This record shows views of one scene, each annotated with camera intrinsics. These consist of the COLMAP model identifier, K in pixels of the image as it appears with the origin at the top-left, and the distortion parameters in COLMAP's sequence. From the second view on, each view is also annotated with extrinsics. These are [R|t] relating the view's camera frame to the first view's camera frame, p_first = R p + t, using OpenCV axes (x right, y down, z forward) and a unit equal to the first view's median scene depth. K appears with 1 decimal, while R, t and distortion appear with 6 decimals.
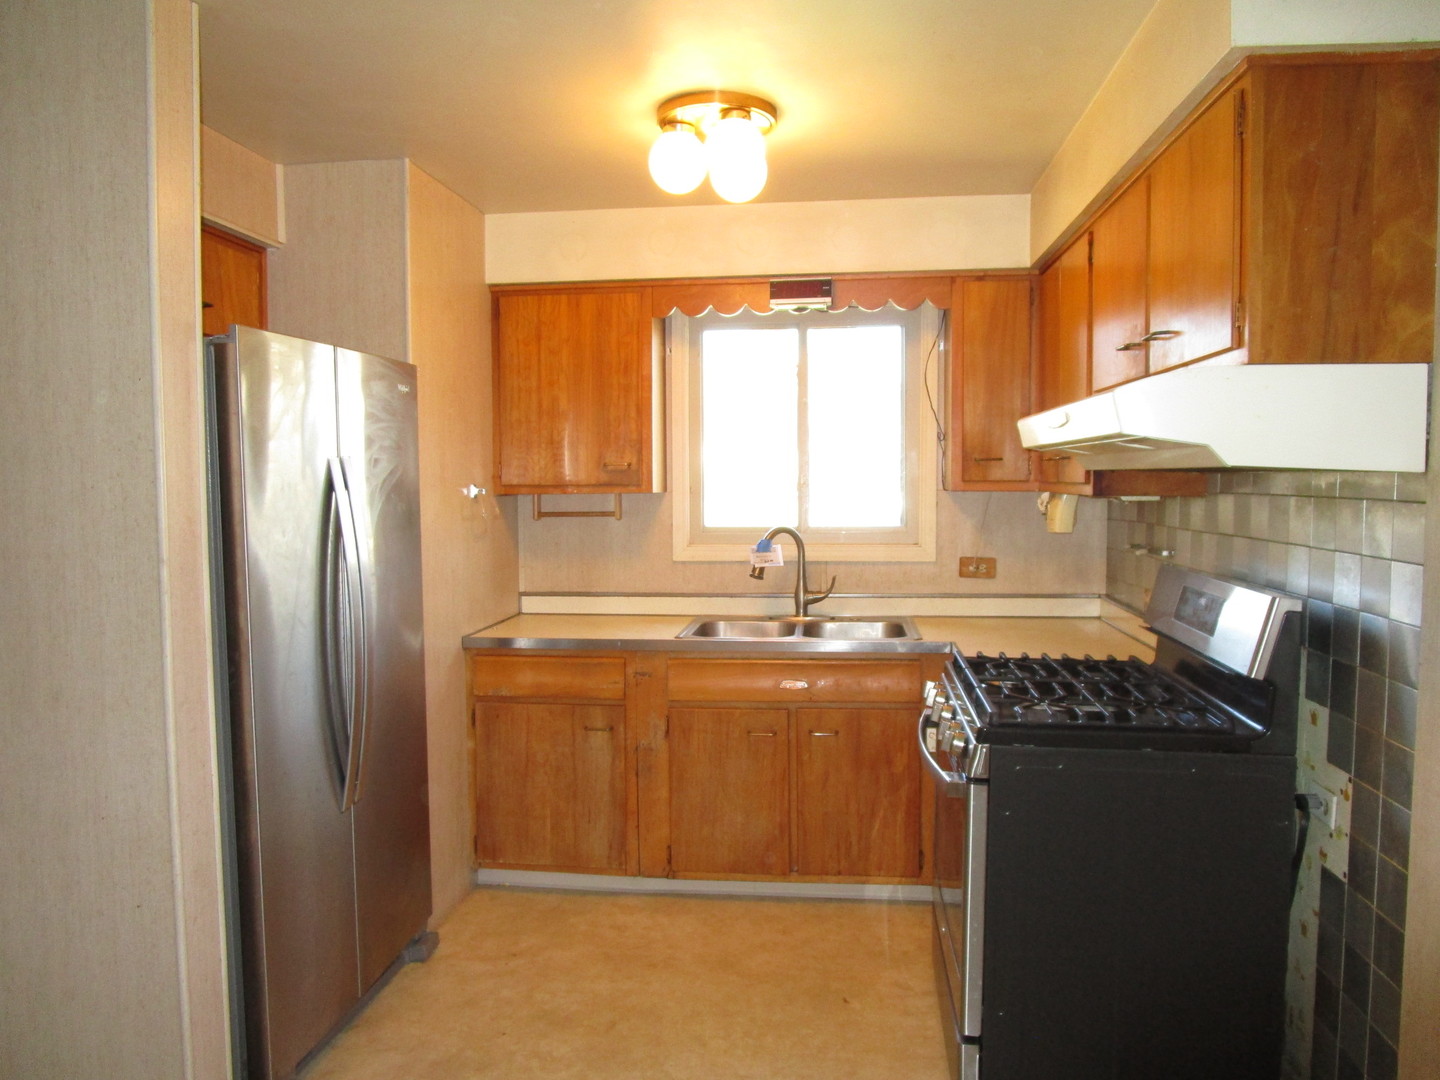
lens RADIAL K [[964.6, 0, 694.7], [0, 964.6, 523.0], [0, 0, 1]] dist [-0.030111, -0.000076]
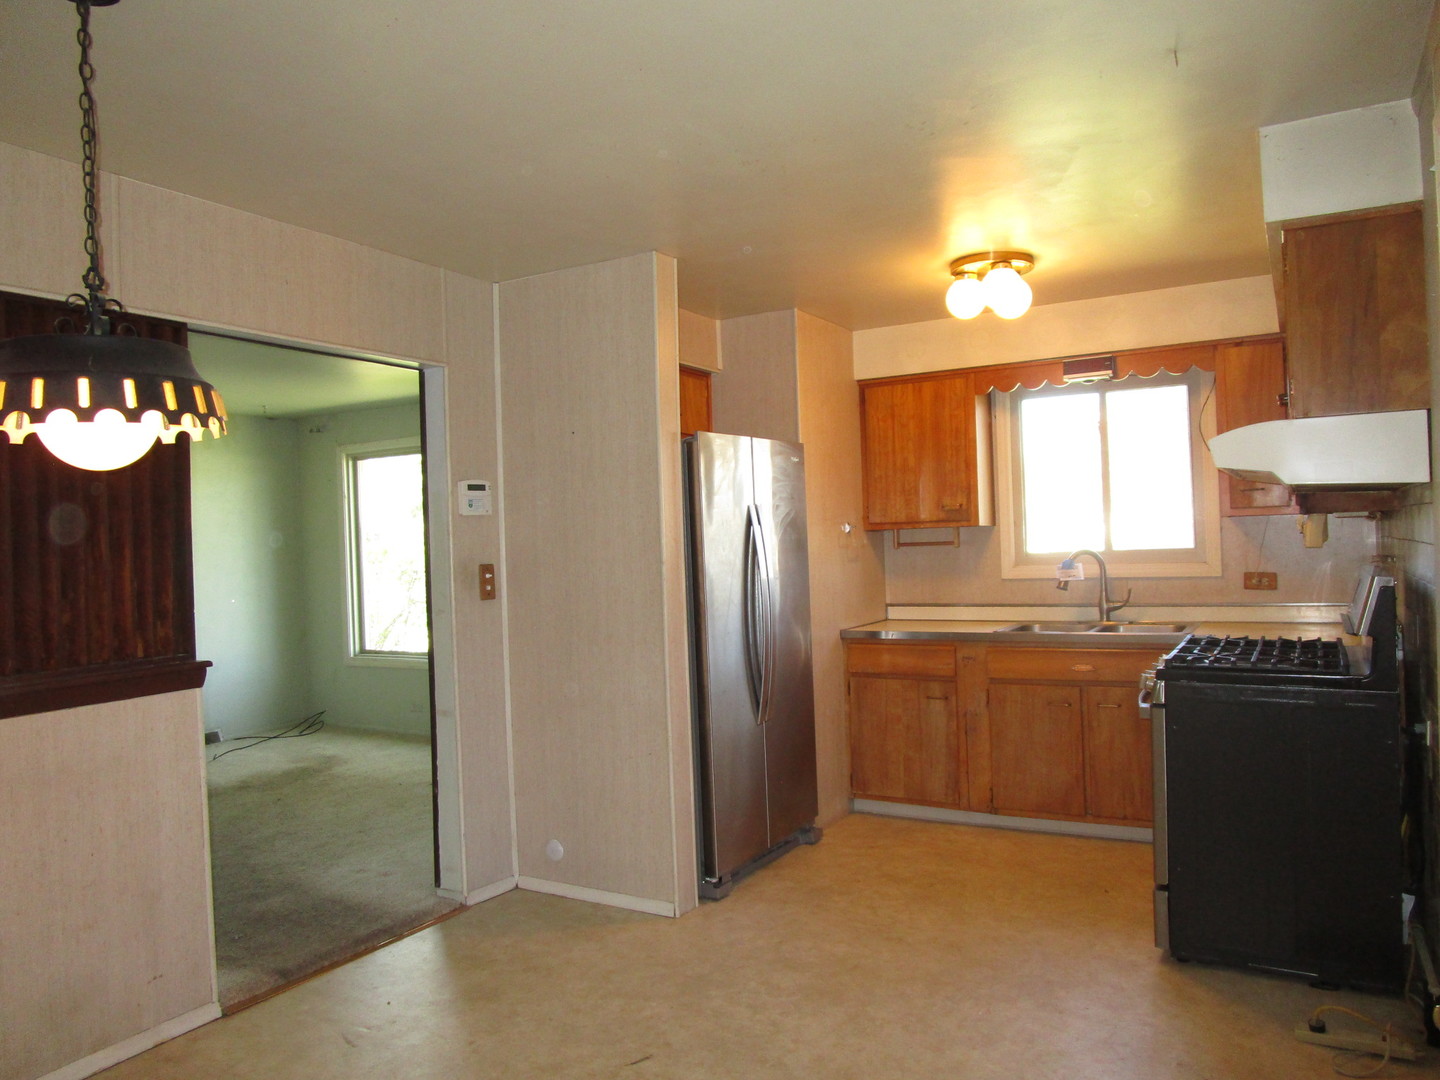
lens RADIAL K [[1040.8, 0, 712.5], [0, 1040.8, 539.9], [0, 0, 1]] dist [-0.019075, 0.005047]
pose [[0.916674, -0.023691, -0.398933, 0.202659], [0.006600, 0.999003, -0.044161, 0.052395], [0.399581, 0.037848, 0.915916, -0.489087]]
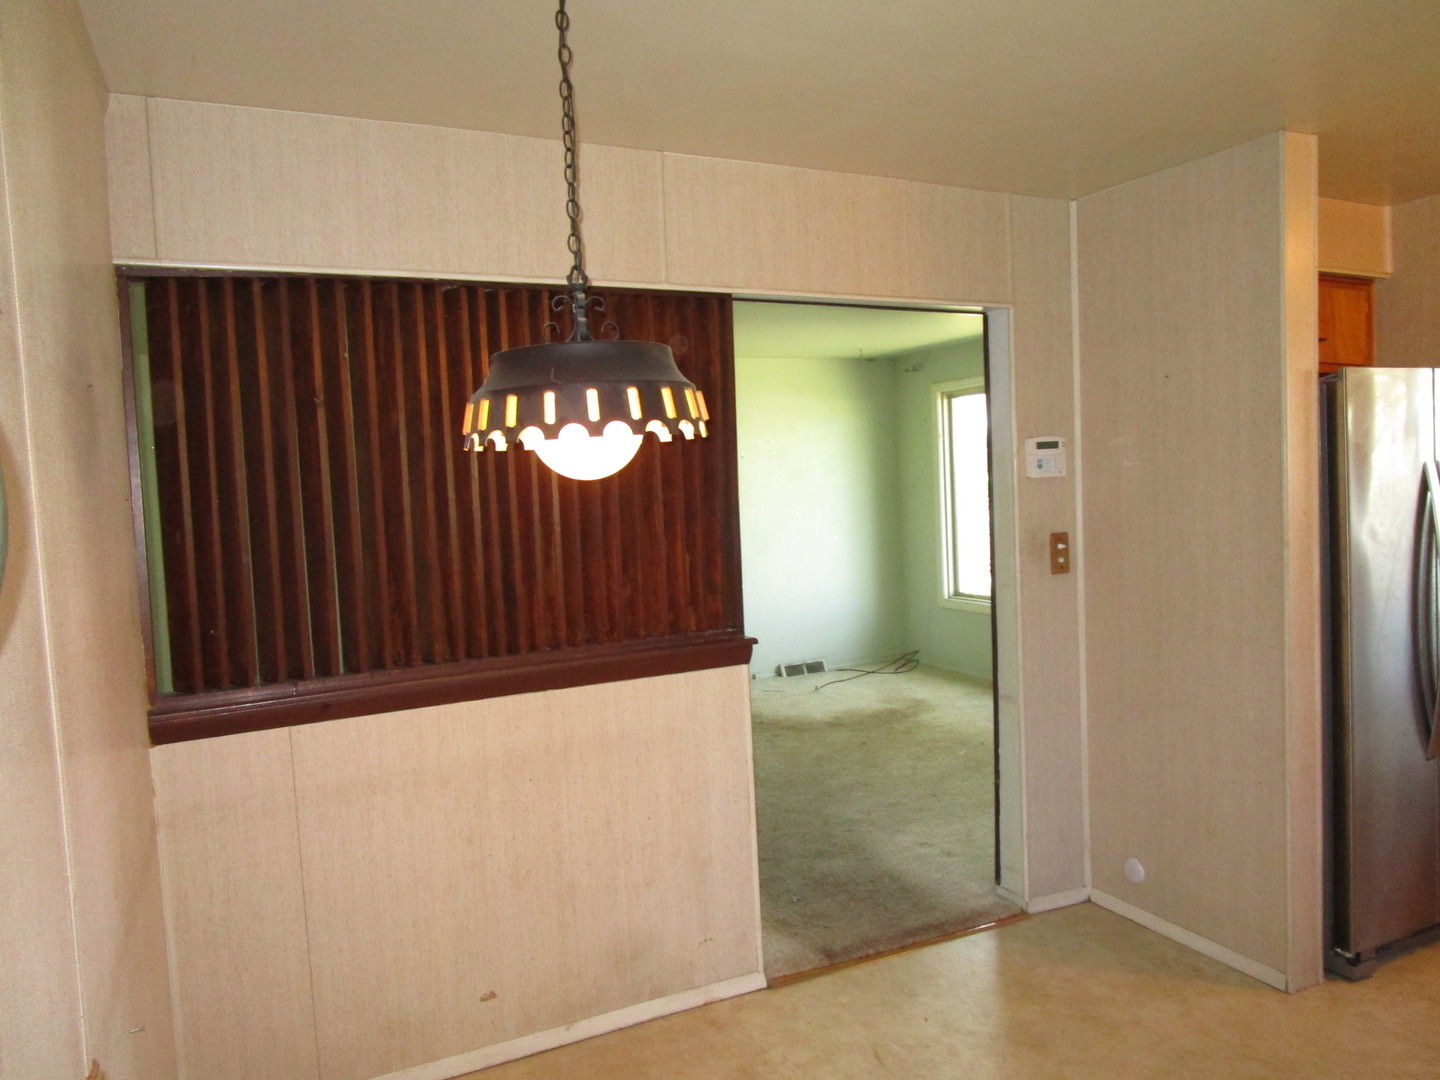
lens RADIAL K [[1040.8, 0, 712.5], [0, 1040.8, 539.9], [0, 0, 1]] dist [-0.019075, 0.005047]
pose [[0.544992, 0.033566, -0.837769, 0.161725], [-0.008195, 0.999364, 0.034709, -0.006646], [0.838401, -0.012050, 0.544920, -0.334393]]
